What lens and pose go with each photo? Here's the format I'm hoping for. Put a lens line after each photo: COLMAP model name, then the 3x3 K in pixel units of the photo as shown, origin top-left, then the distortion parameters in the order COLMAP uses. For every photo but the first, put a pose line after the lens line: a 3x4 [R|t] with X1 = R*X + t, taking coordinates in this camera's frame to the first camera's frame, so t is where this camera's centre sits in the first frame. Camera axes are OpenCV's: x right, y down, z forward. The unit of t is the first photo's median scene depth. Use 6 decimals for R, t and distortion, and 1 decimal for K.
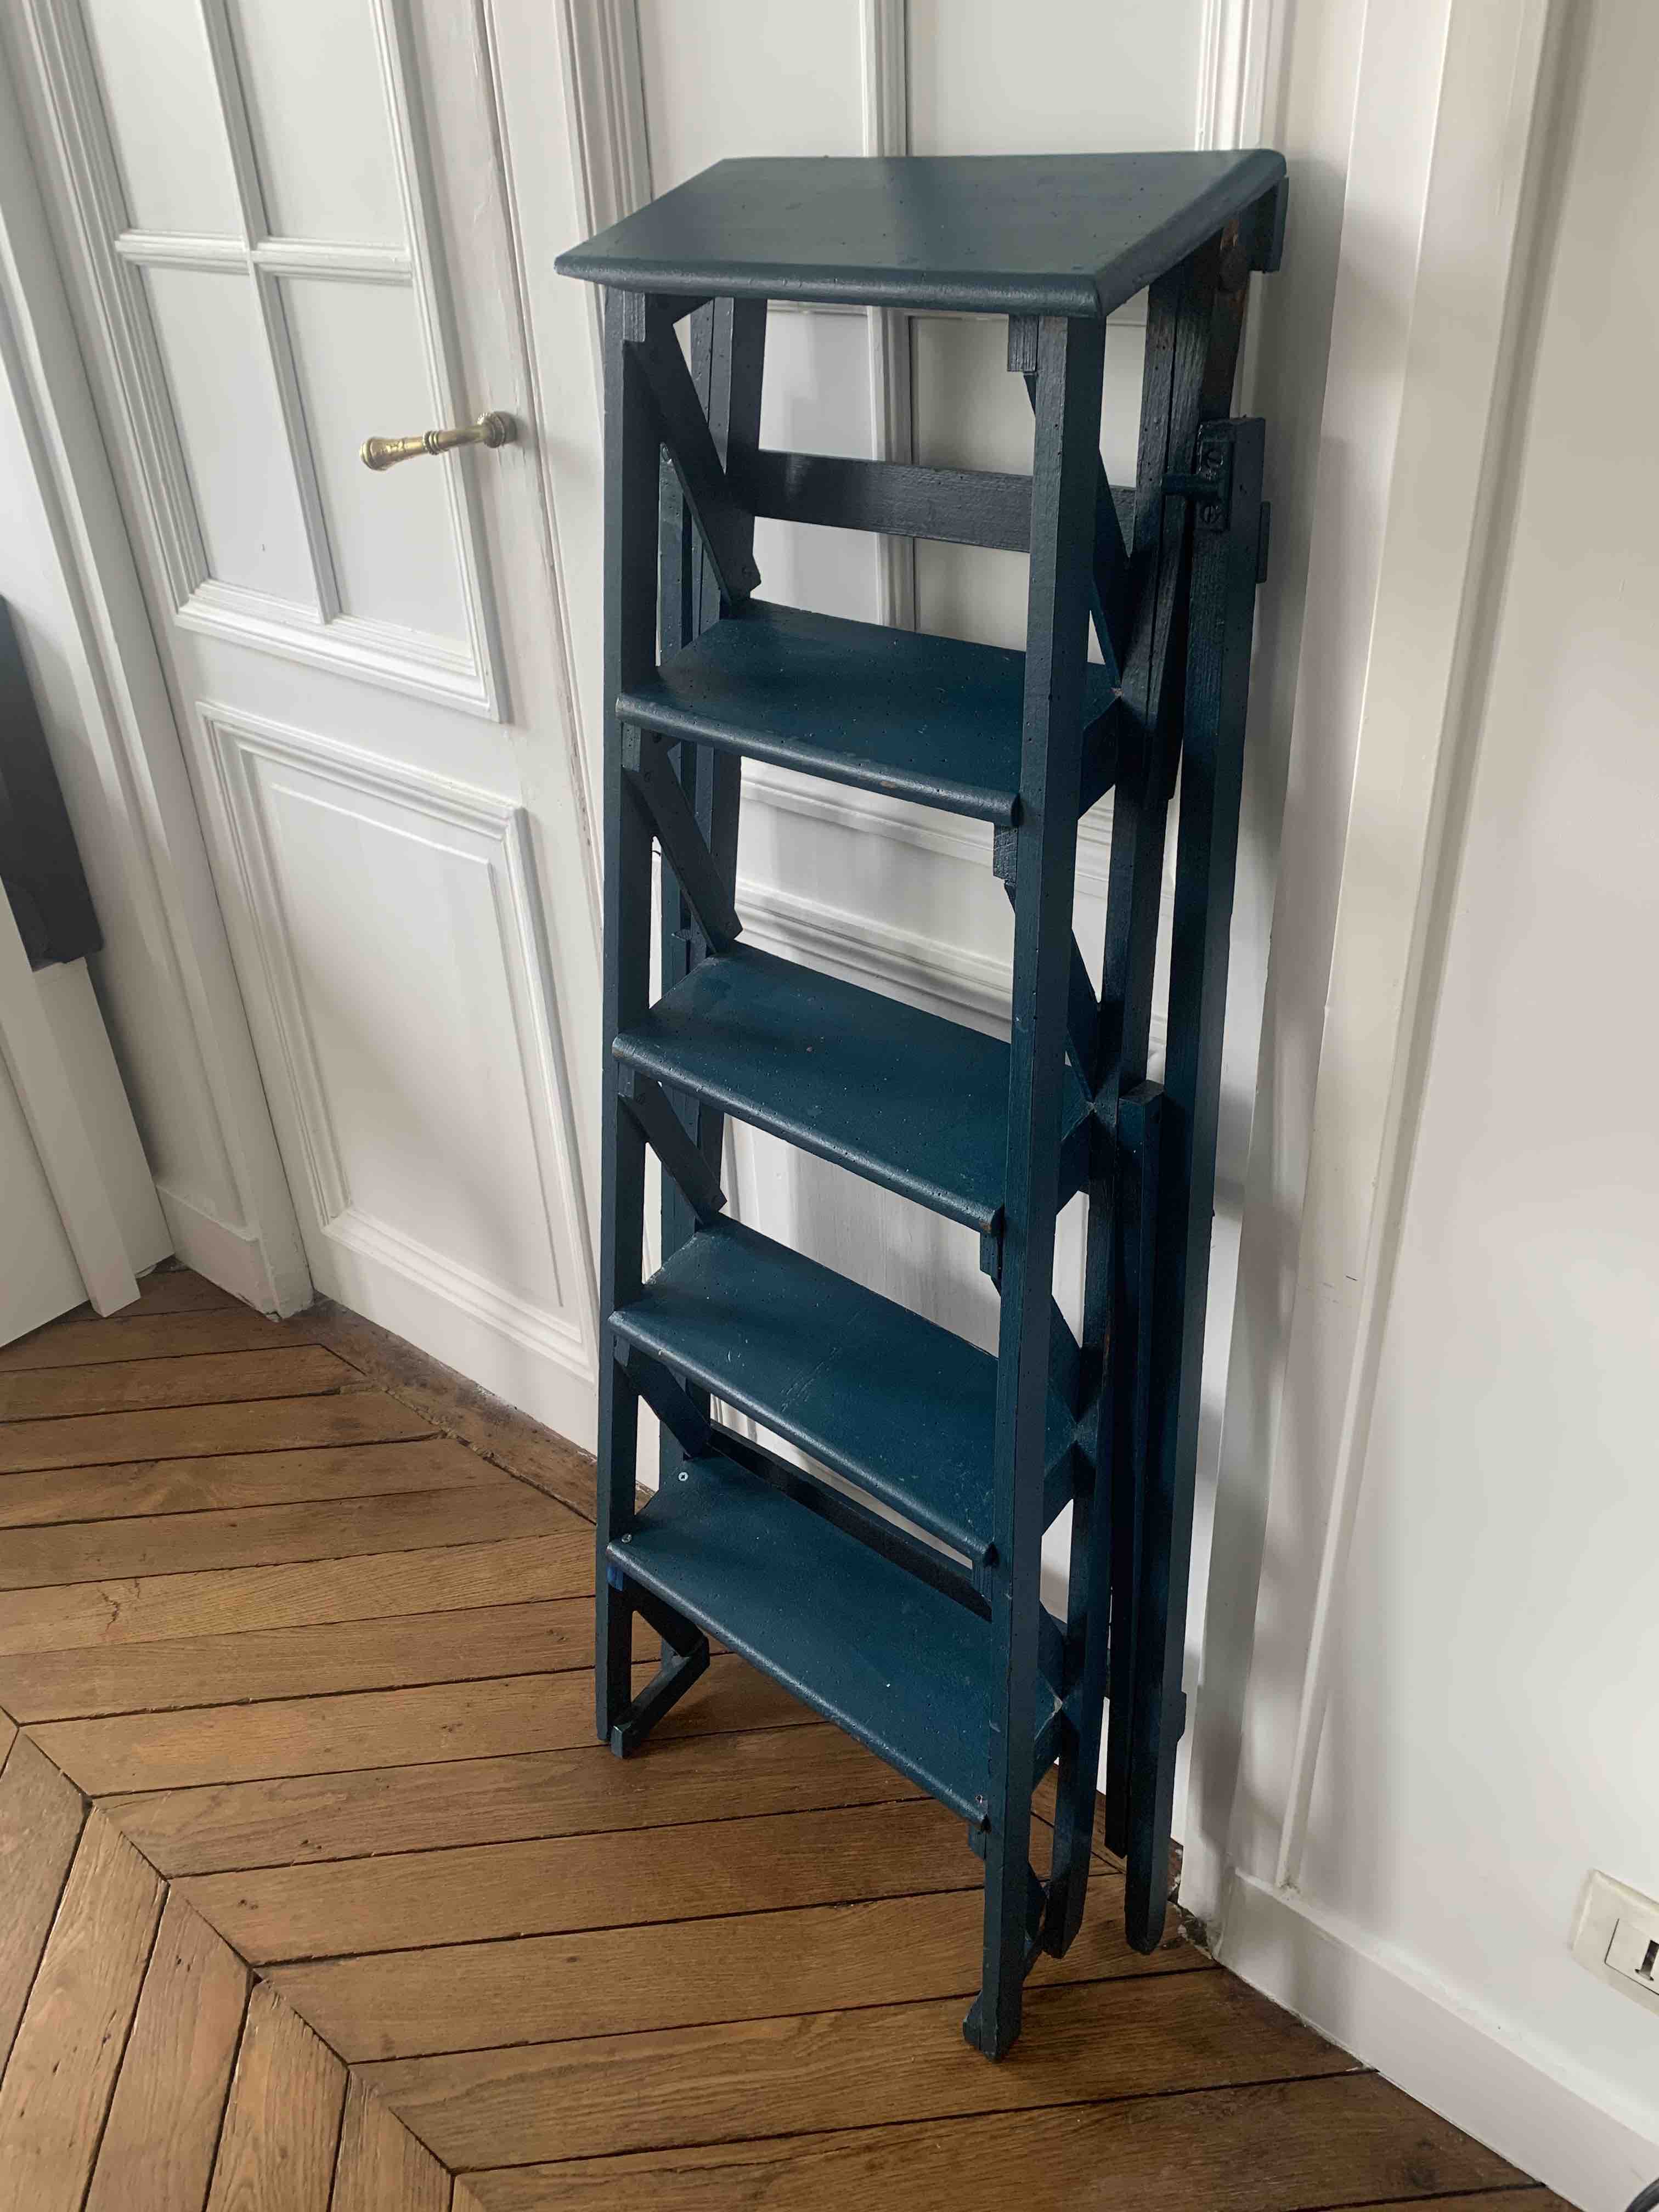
lens RADIAL K [[1689.6, 0, 814.0], [0, 1689.6, 1108.6], [0, 0, 1]] dist [0.039119, -0.041314]
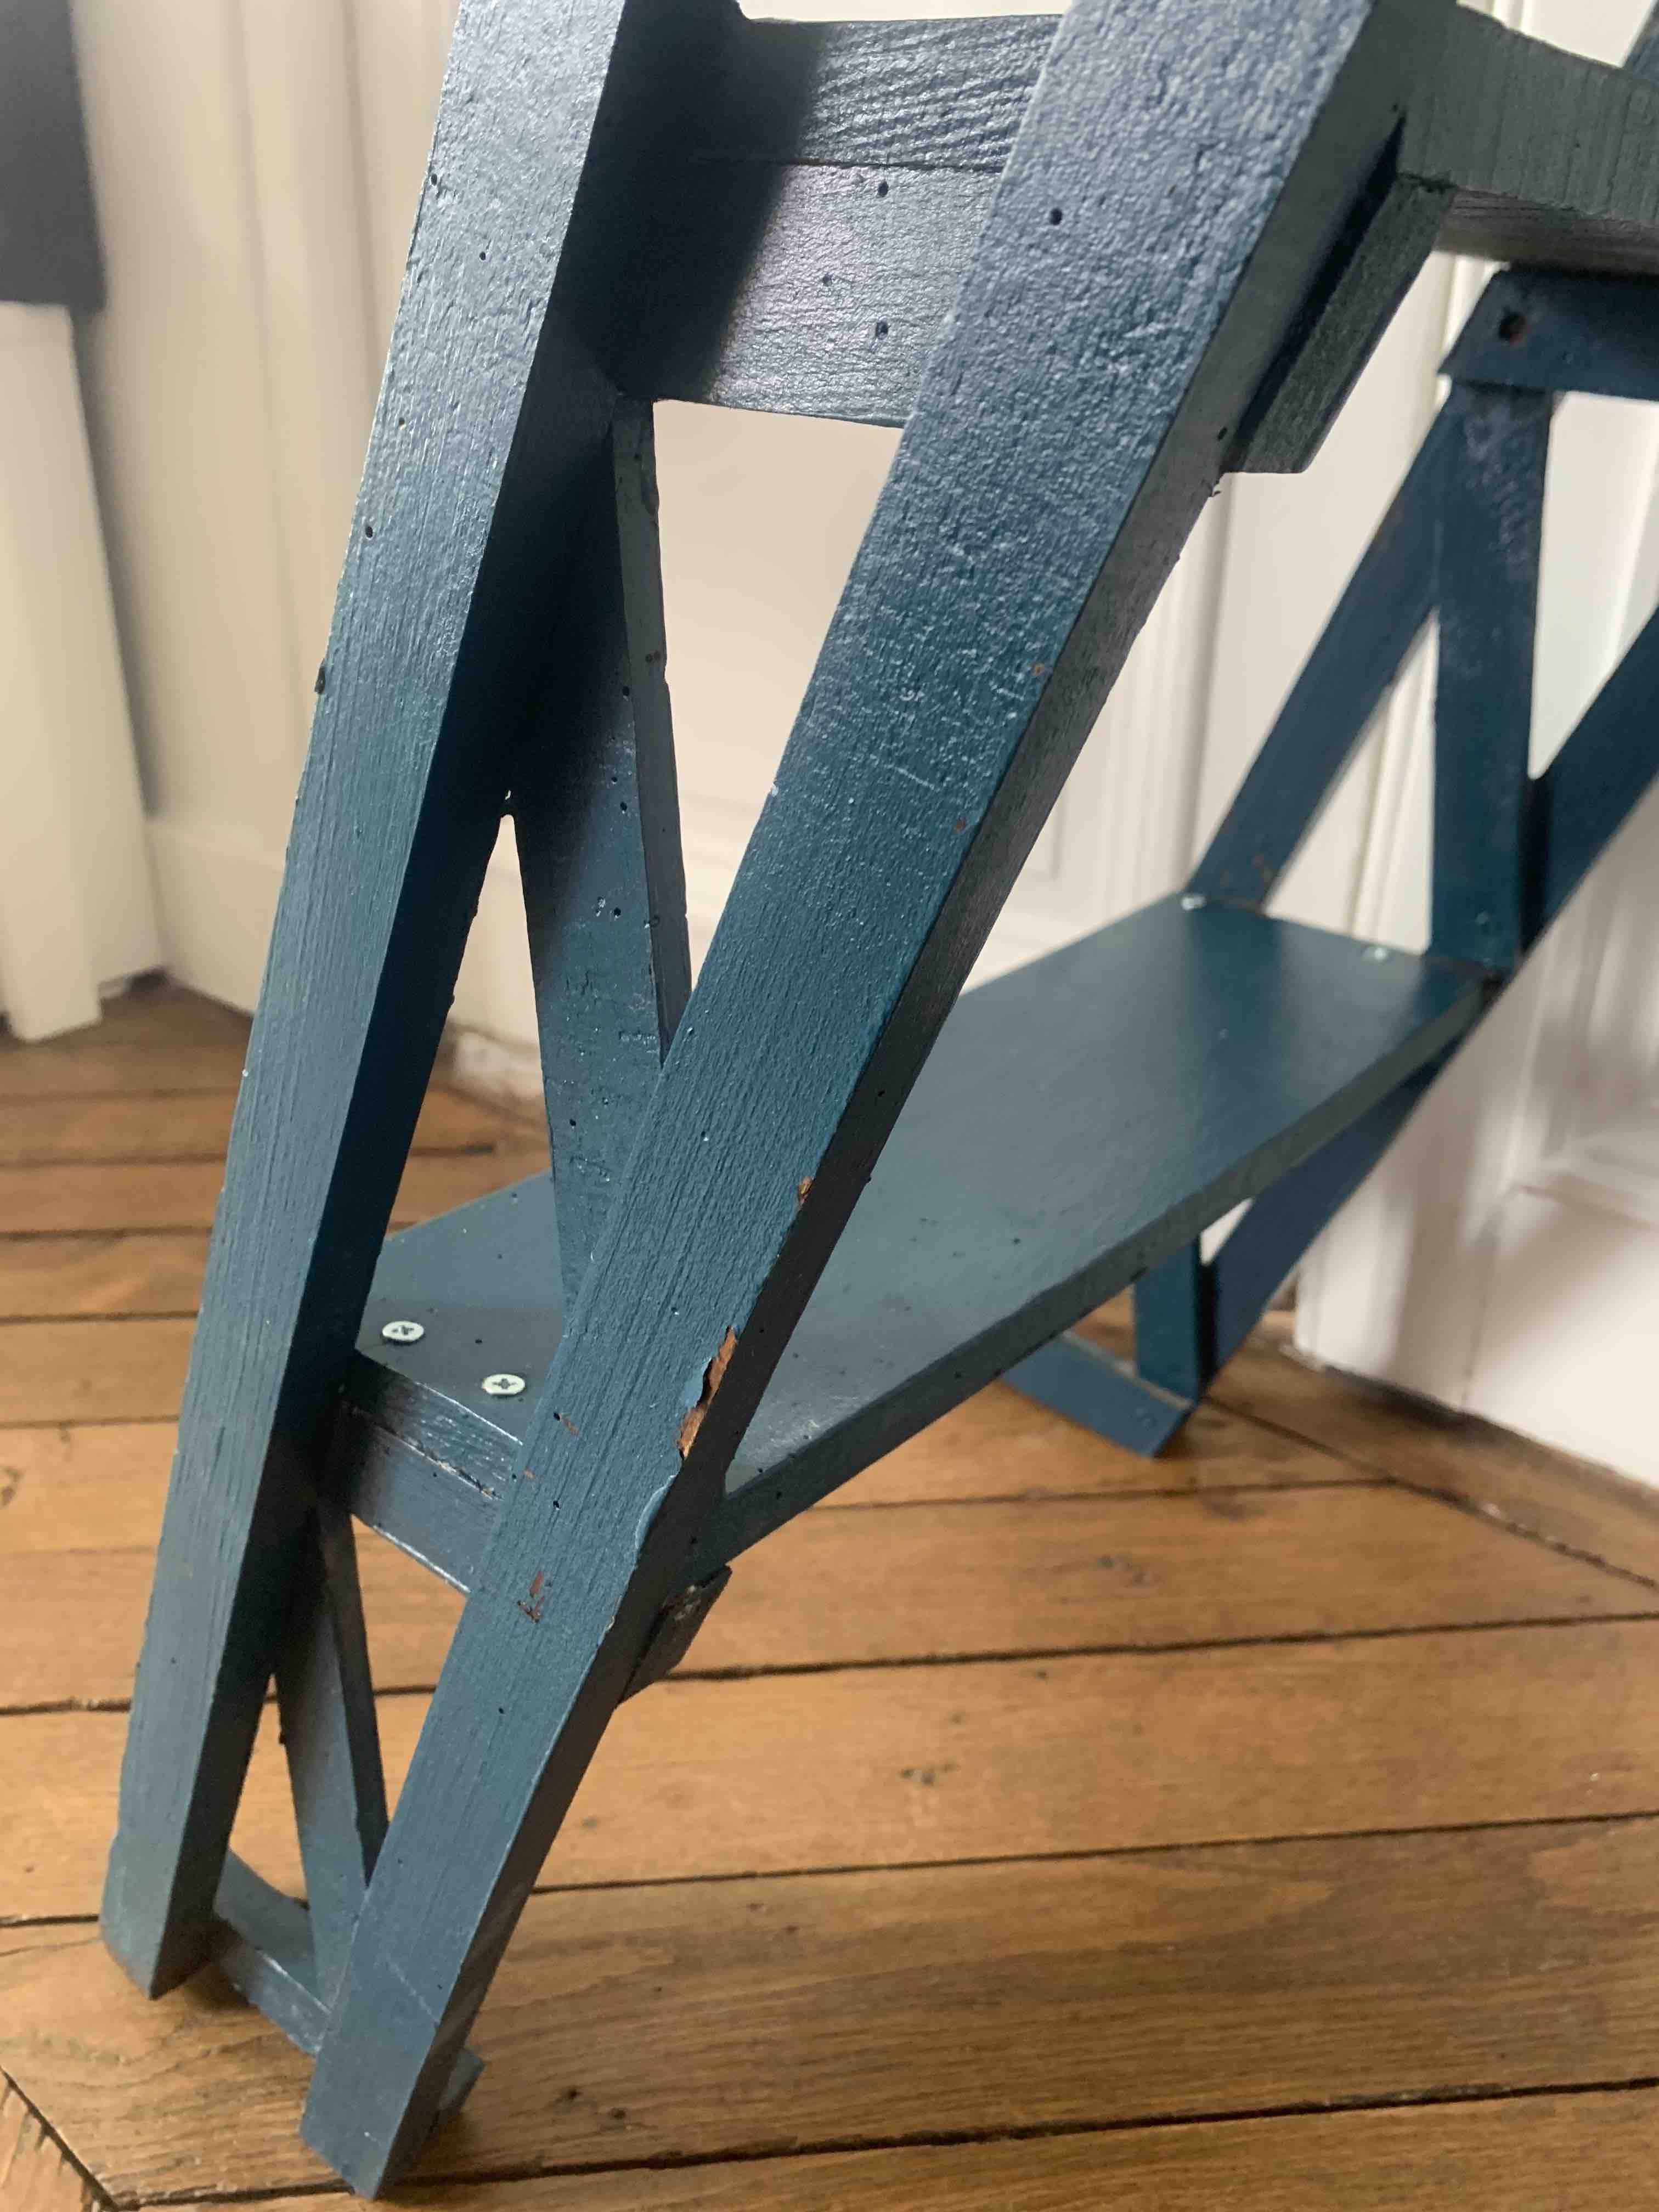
lens RADIAL K [[1689.6, 0, 814.0], [0, 1689.6, 1108.6], [0, 0, 1]] dist [0.039119, -0.041314]
pose [[0.997661, 0.053966, 0.041948, -0.299568], [-0.047868, 0.989715, -0.134807, 0.314873], [-0.048791, 0.132484, 0.989984, 0.717246]]
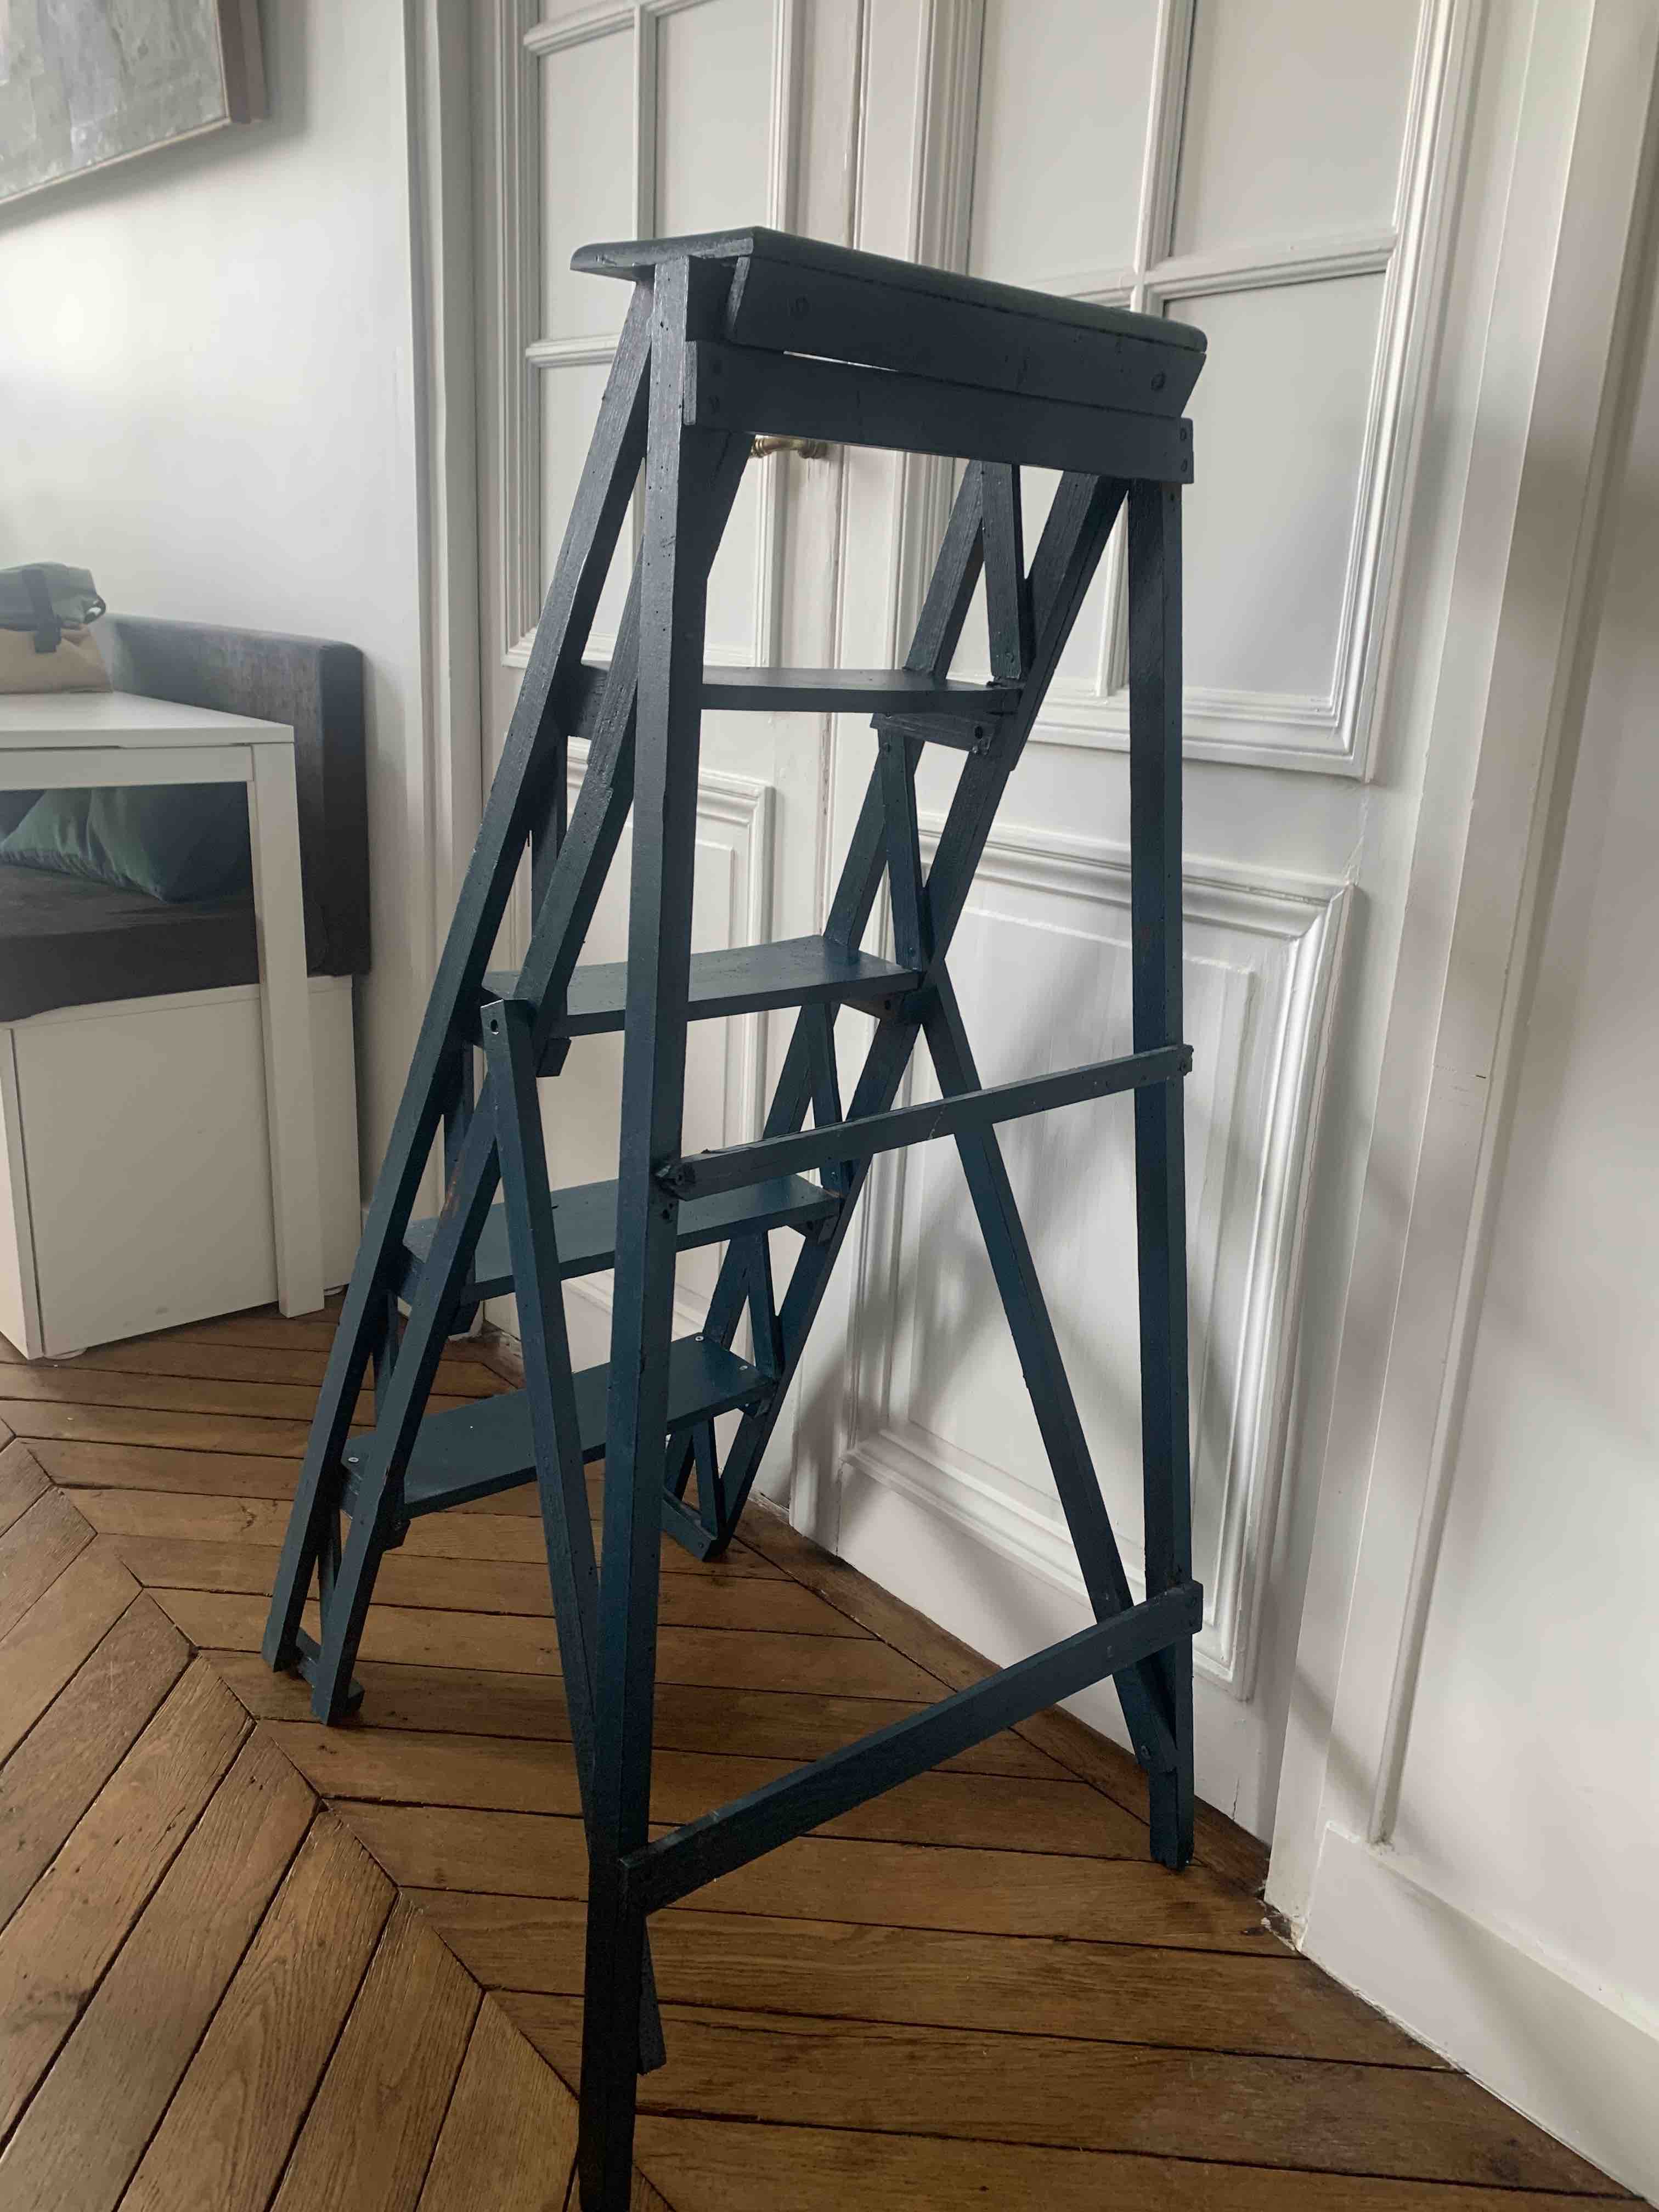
lens RADIAL K [[1691.4, 0, 829.5], [0, 1691.4, 1106.0], [0, 0, 1]] dist [0.040949, -0.042928]
pose [[0.985465, 0.132286, -0.106579, 0.017748], [-0.155023, 0.956857, -0.245749, 0.317906], [0.069472, 0.258699, 0.963456, -0.049915]]
